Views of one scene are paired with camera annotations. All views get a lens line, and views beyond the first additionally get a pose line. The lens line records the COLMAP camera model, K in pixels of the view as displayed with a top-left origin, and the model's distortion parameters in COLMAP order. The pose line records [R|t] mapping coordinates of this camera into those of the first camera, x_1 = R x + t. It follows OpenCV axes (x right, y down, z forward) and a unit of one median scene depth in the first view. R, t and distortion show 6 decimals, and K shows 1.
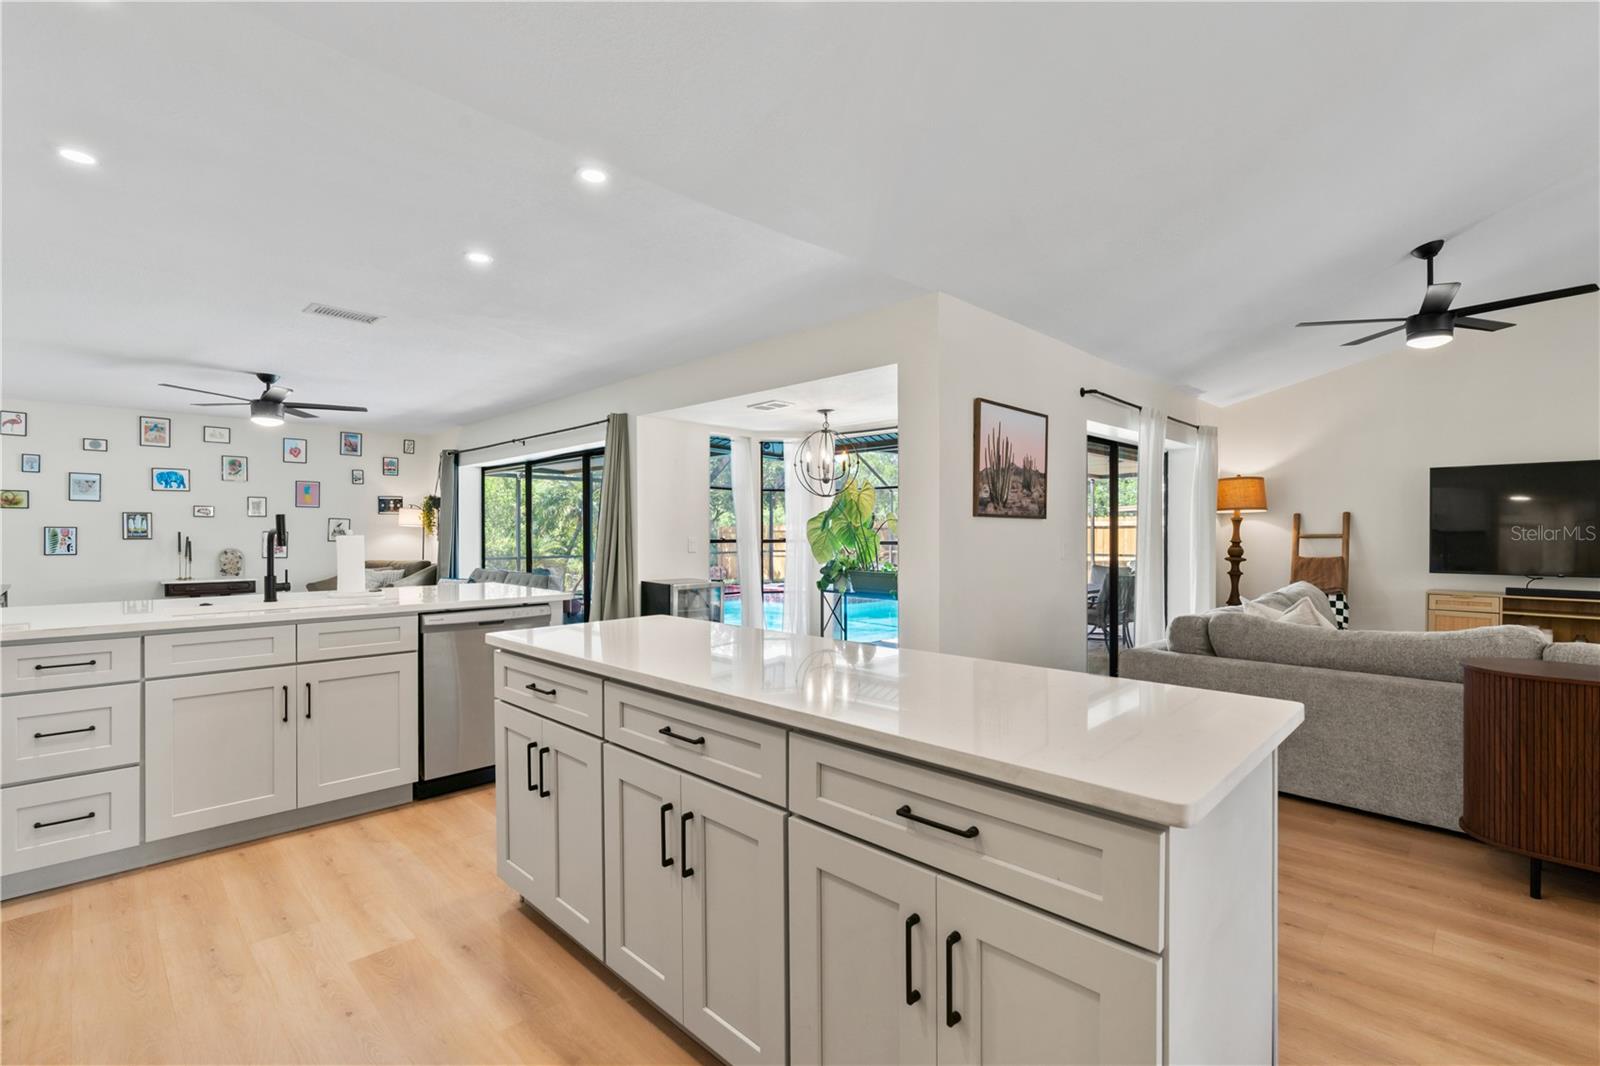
lens RADIAL K [[715.5, 0, 810.9], [0, 715.5, 533.9], [0, 0, 1]] dist [-0.010455, 0.002609]
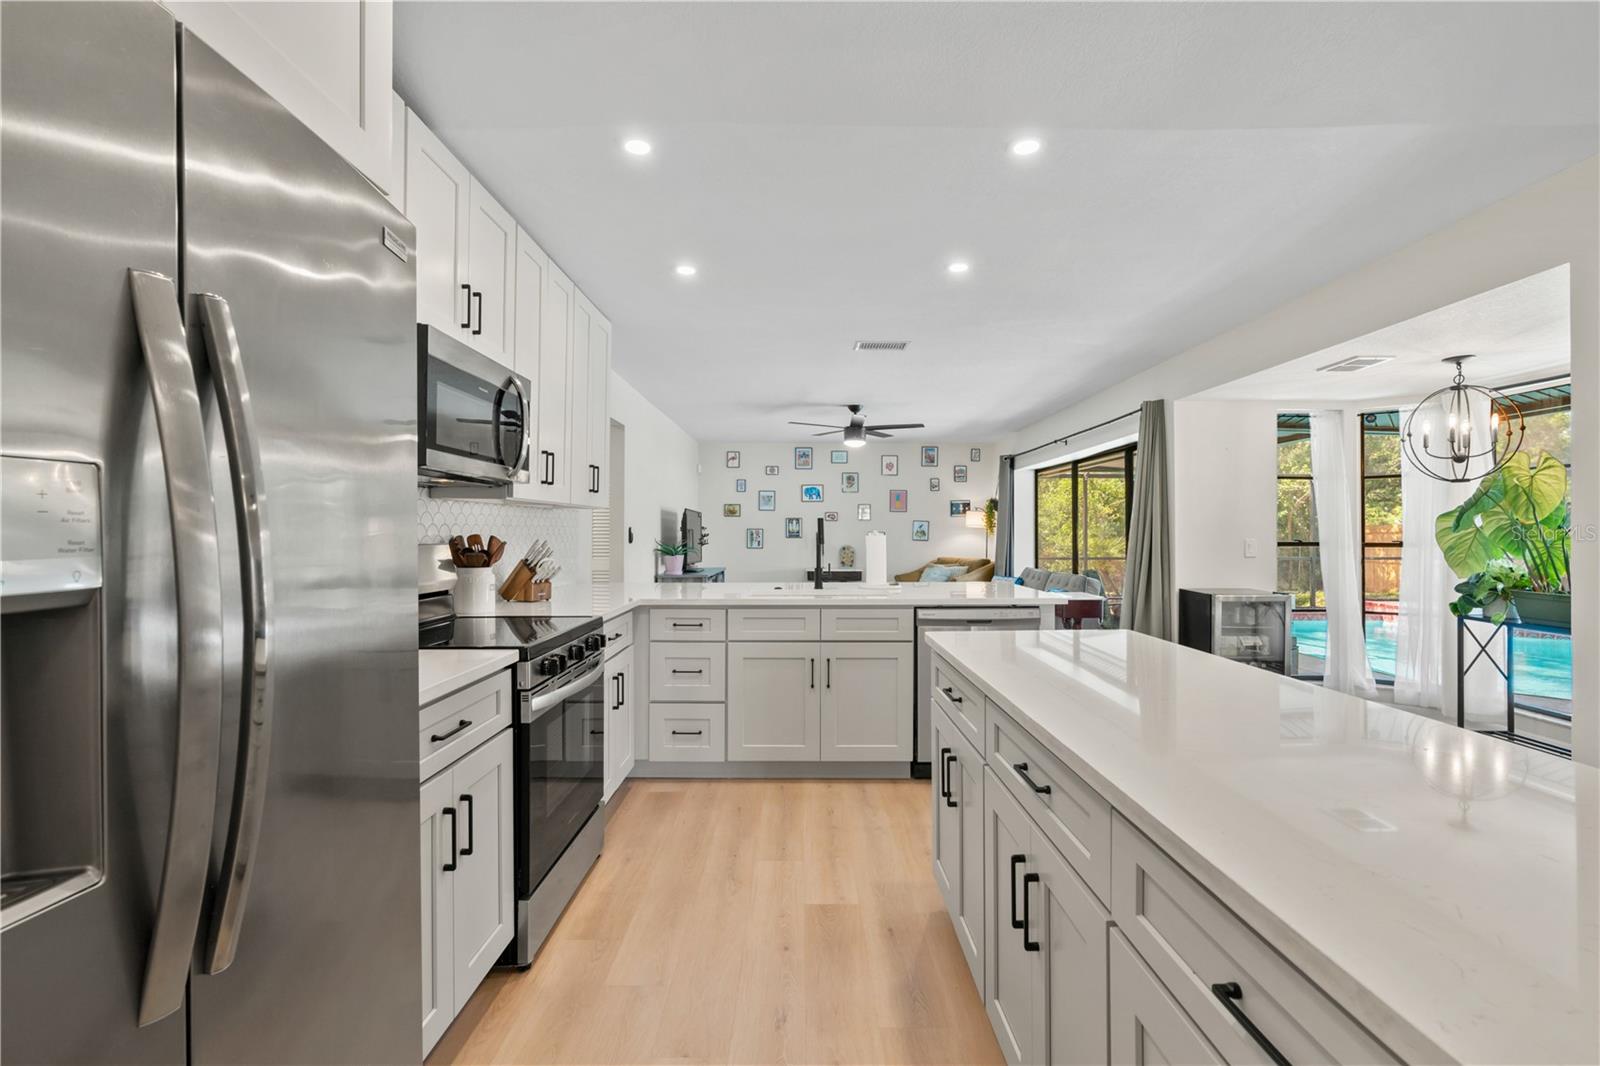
lens RADIAL K [[715.5, 0, 810.3], [0, 715.5, 529.7], [0, 0, 1]] dist [-0.010455, 0.002609]
pose [[0.703412, -0.002057, -0.710779, 0.055753], [-0.002570, 0.999982, -0.005437, -0.000260], [0.710778, 0.005651, 0.703394, 0.056256]]
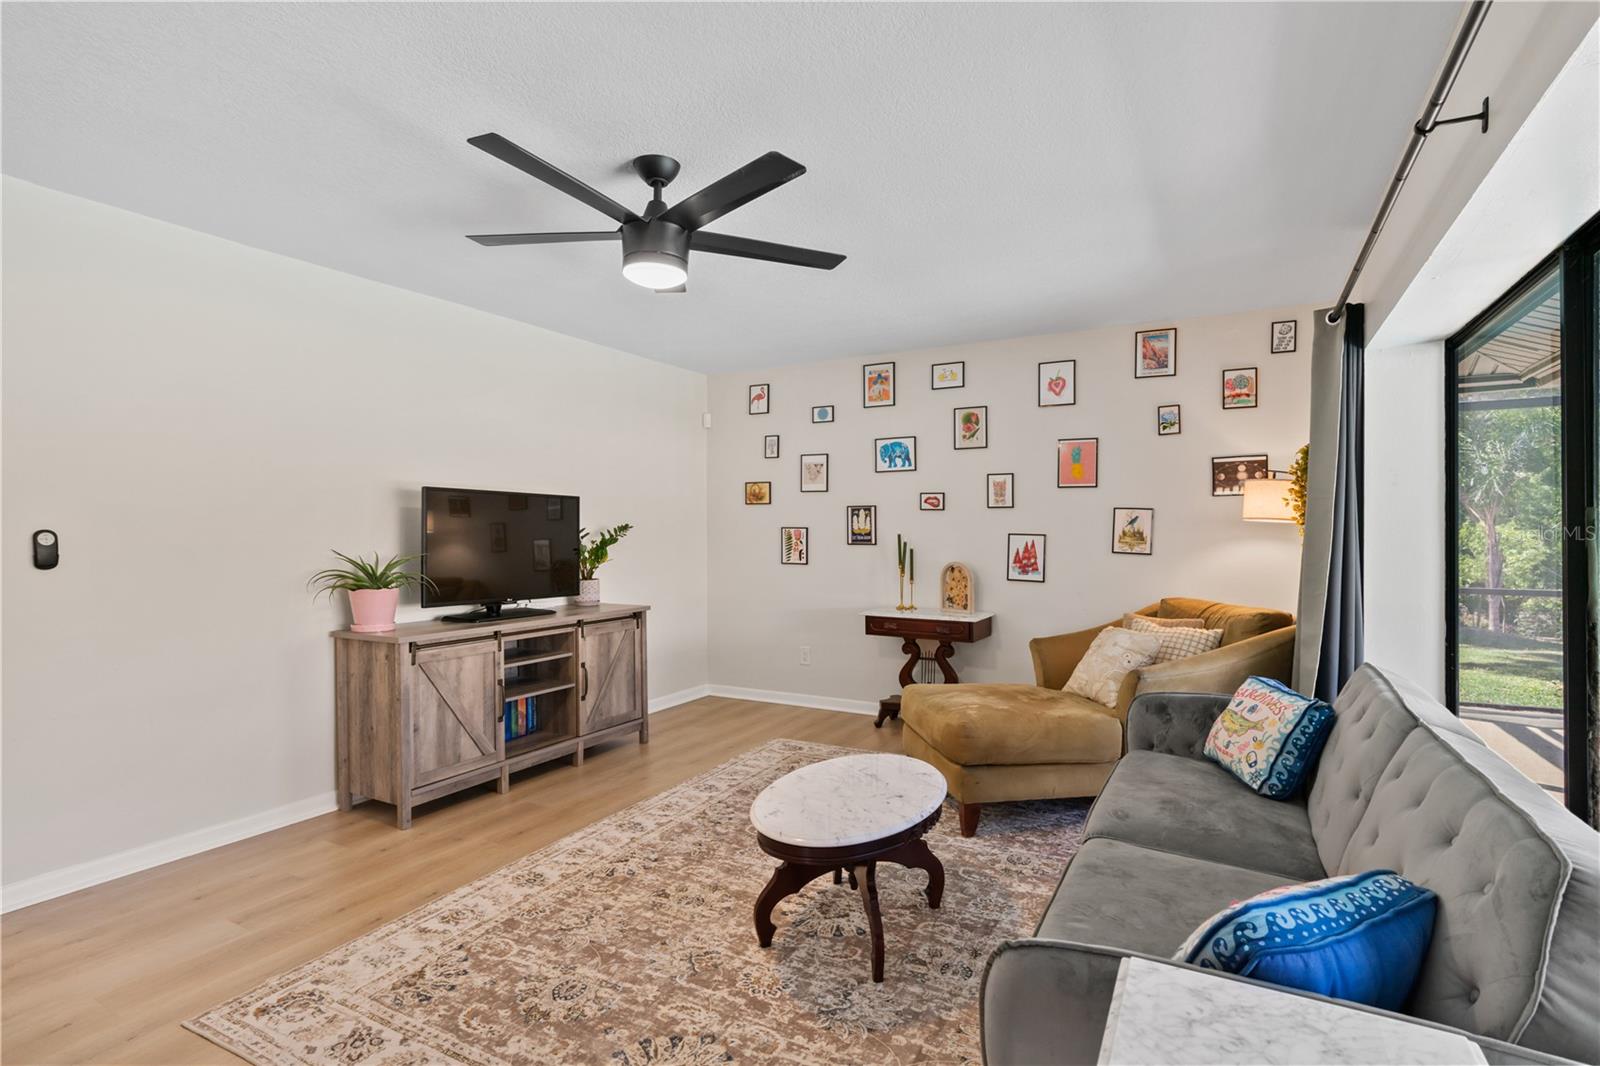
lens RADIAL K [[775.0, 0, 808.4], [0, 775.0, 529.6], [0, 0, 1]] dist [-0.006182, 0.002075]
pose [[0.262263, 0.003086, -0.964992, -0.250892], [-0.001120, 0.999995, 0.002894, -0.009581], [0.964996, 0.000322, 0.262265, 0.796840]]
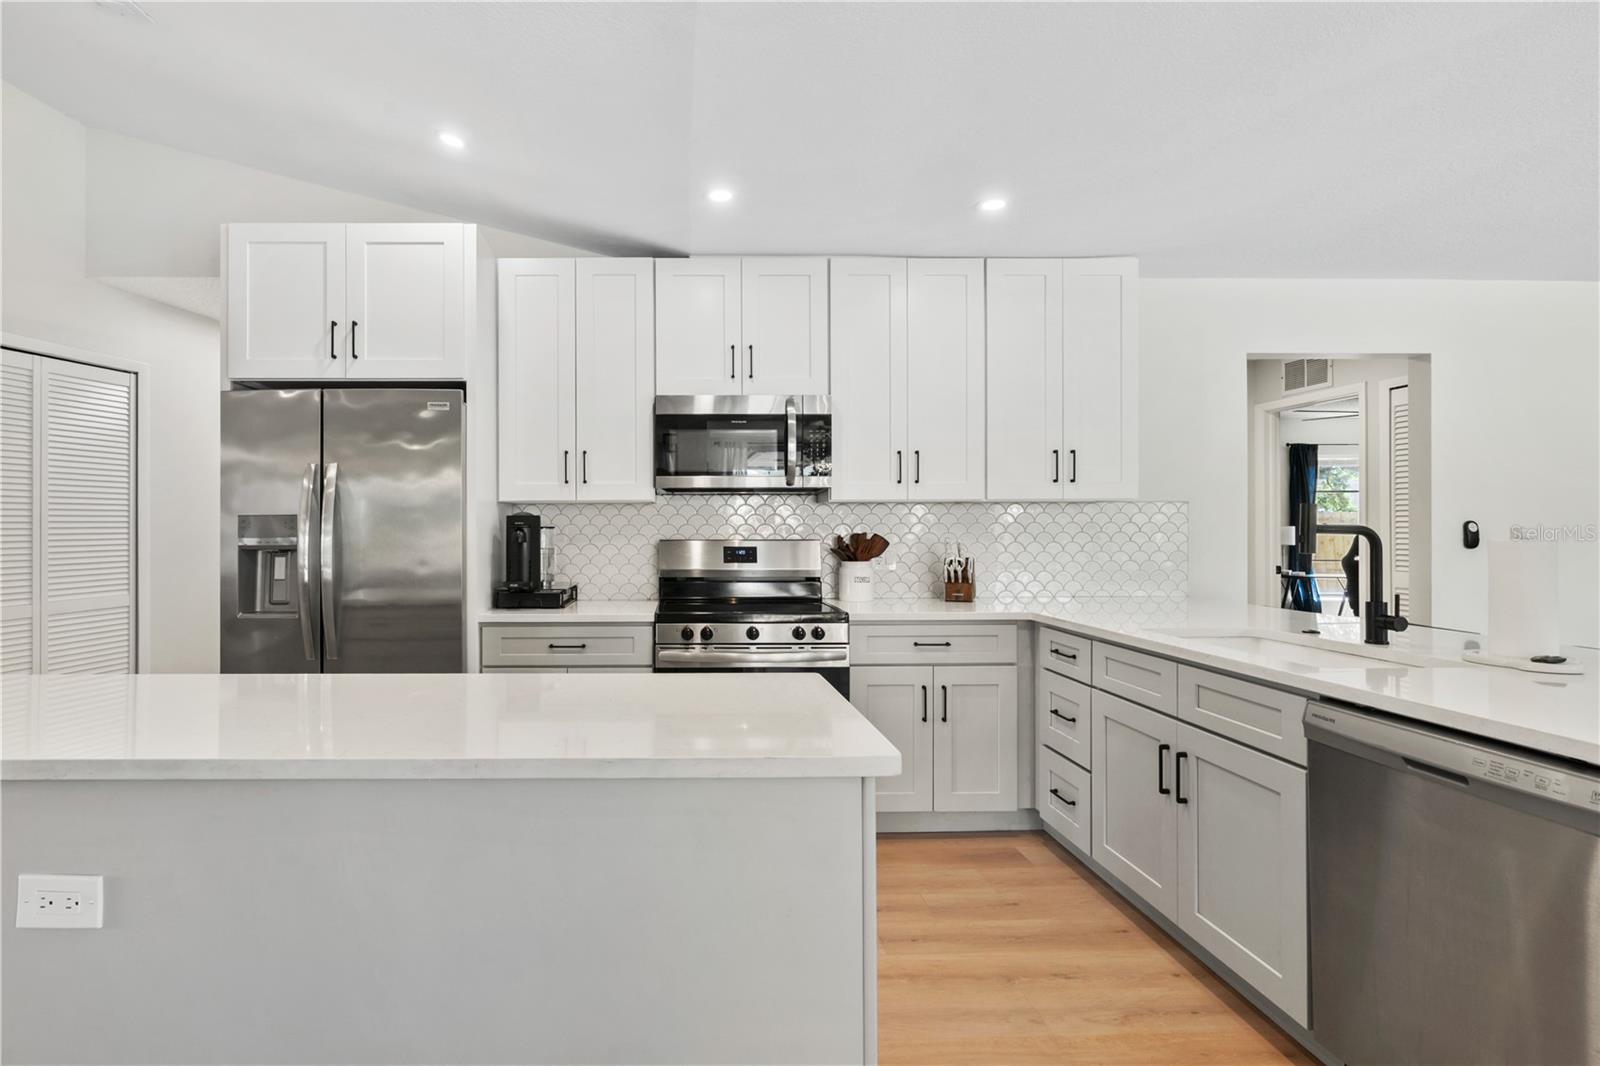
lens RADIAL K [[770.9, 0, 687.5], [0, 770.9, 522.0], [0, 0, 1]] dist [0.005261, 0.000446]
pose [[-0.710702, -0.003256, -0.703485, 0.068281], [0.002912, 0.999967, -0.007571, -0.003305], [0.703487, -0.007429, -0.710669, 0.517686]]
